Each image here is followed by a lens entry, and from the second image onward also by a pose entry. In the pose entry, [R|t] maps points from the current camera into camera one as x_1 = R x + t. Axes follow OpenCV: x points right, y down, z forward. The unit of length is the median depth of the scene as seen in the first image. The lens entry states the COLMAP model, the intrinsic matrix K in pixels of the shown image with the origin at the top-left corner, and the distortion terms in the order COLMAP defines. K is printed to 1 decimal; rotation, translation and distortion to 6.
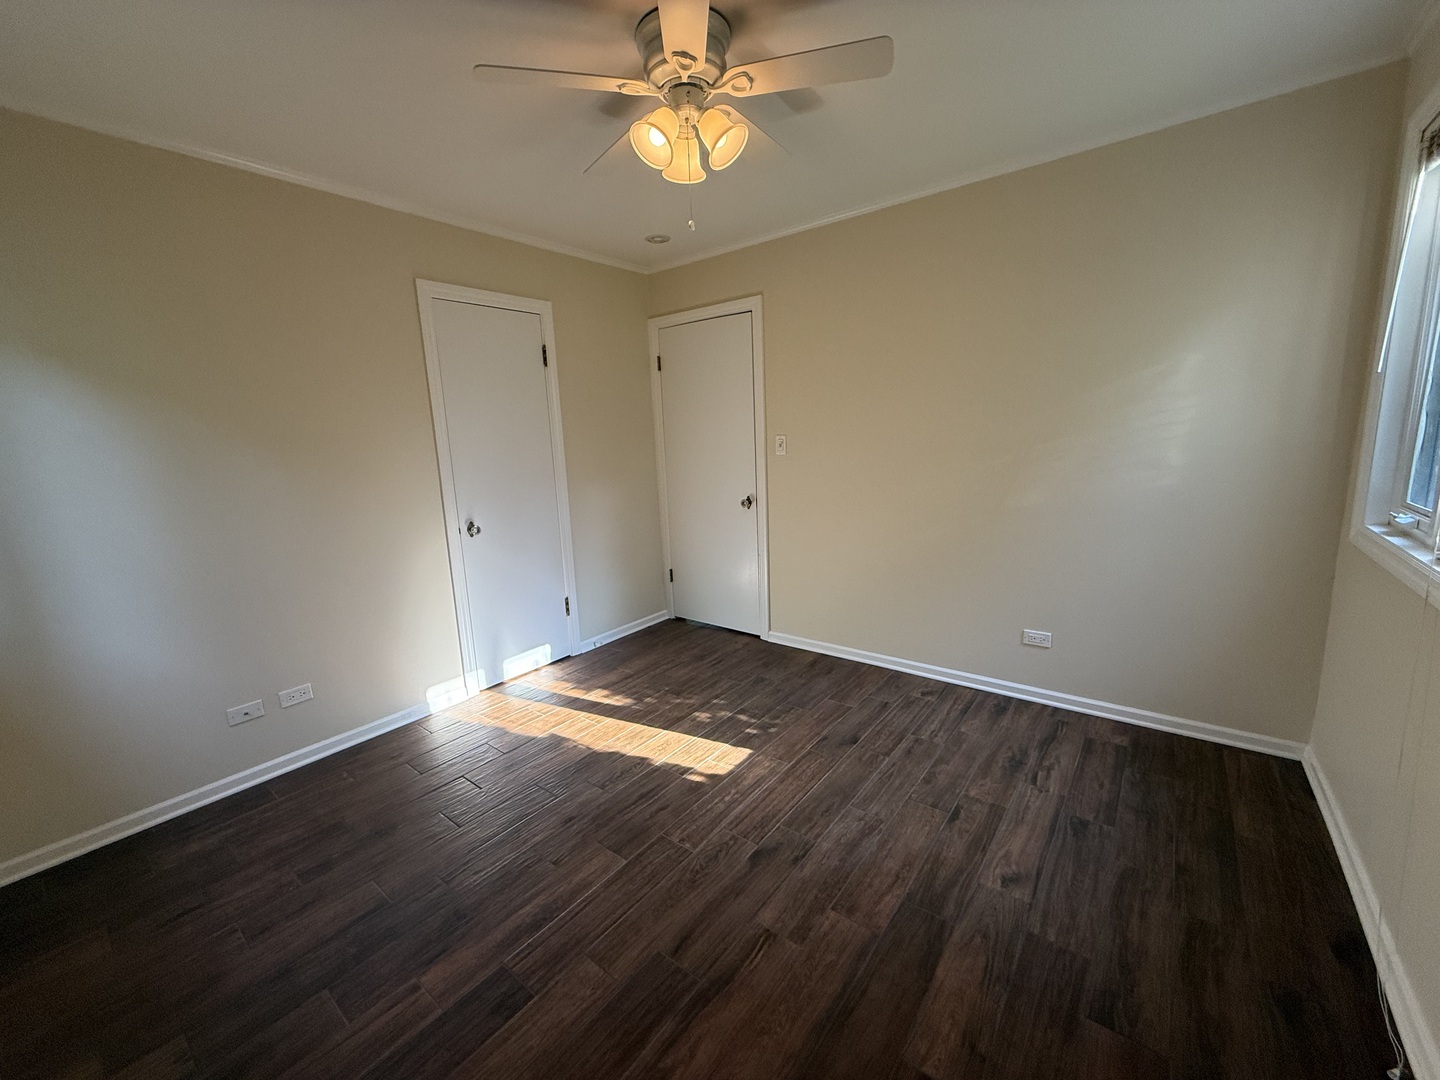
lens RADIAL K [[578.3, 0, 716.7], [0, 578.3, 537.9], [0, 0, 1]] dist [-0.001066, 0.000128]
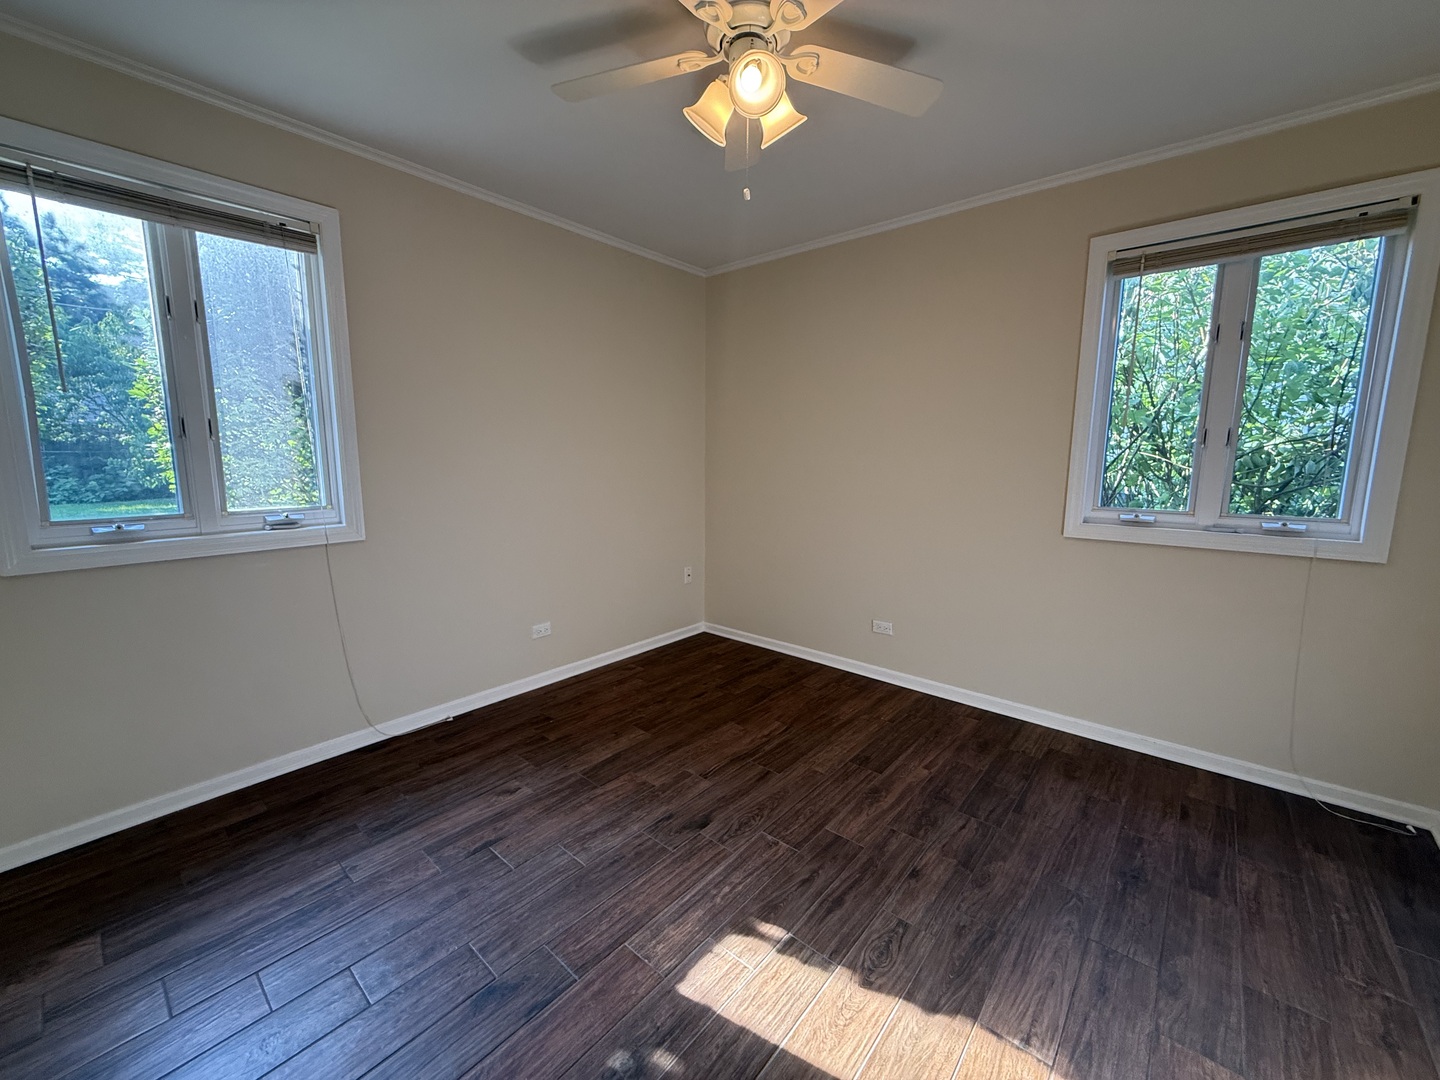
lens RADIAL K [[578.3, 0, 719.2], [0, 578.3, 539.9], [0, 0, 1]] dist [-0.001066, 0.000128]
pose [[-0.998597, 0.029784, 0.043790, -0.022700], [0.042445, 0.944612, 0.325433, -0.289090], [-0.031672, 0.326835, -0.944551, 1.793663]]
